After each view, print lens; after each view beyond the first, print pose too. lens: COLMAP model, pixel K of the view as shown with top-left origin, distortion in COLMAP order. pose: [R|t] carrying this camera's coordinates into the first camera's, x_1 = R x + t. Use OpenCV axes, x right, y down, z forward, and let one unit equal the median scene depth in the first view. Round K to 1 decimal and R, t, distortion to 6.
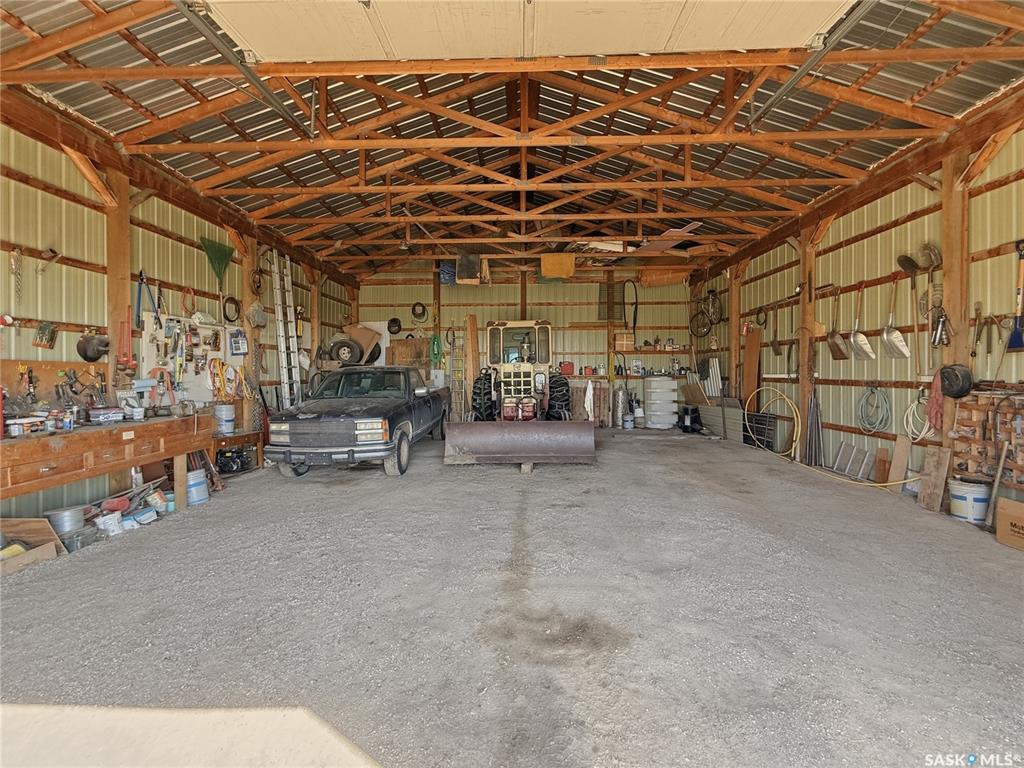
lens RADIAL K [[416.0, 0, 510.1], [0, 416.0, 379.8], [0, 0, 1]] dist [0.000827, 0.000099]
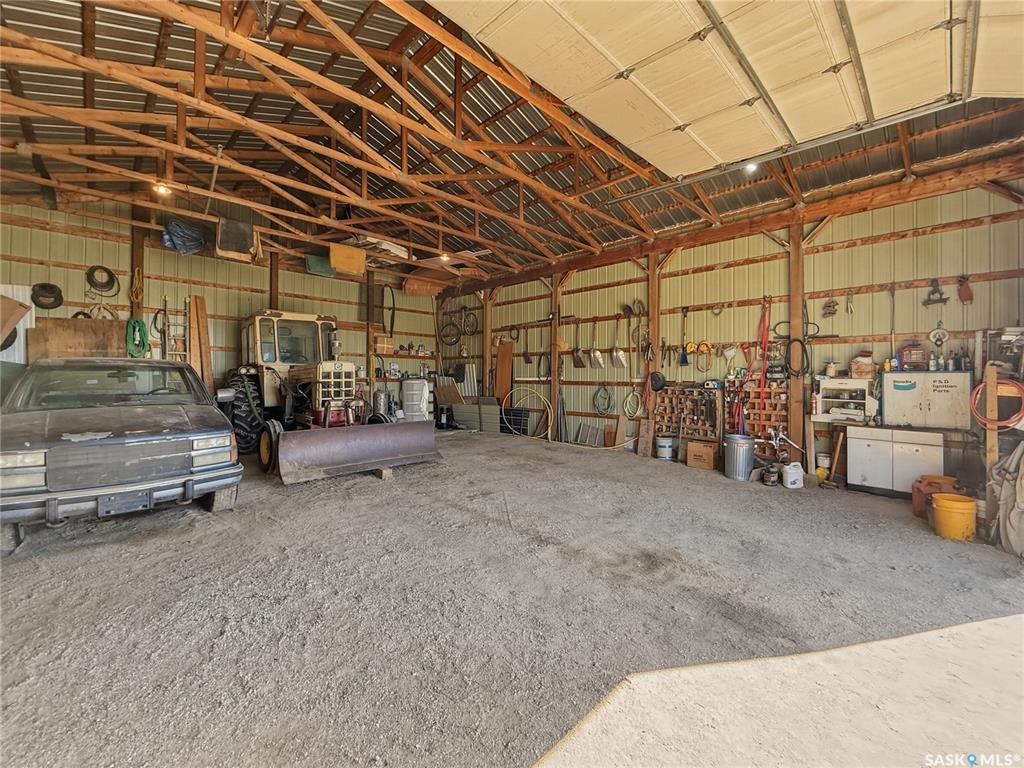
lens RADIAL K [[416.0, 0, 505.9], [0, 416.0, 381.2], [0, 0, 1]] dist [0.000827, 0.000099]
pose [[0.714417, 0.004720, 0.699705, -0.412202], [0.002027, 0.999959, -0.008815, 0.011554], [-0.699718, 0.007716, 0.714378, 0.127459]]
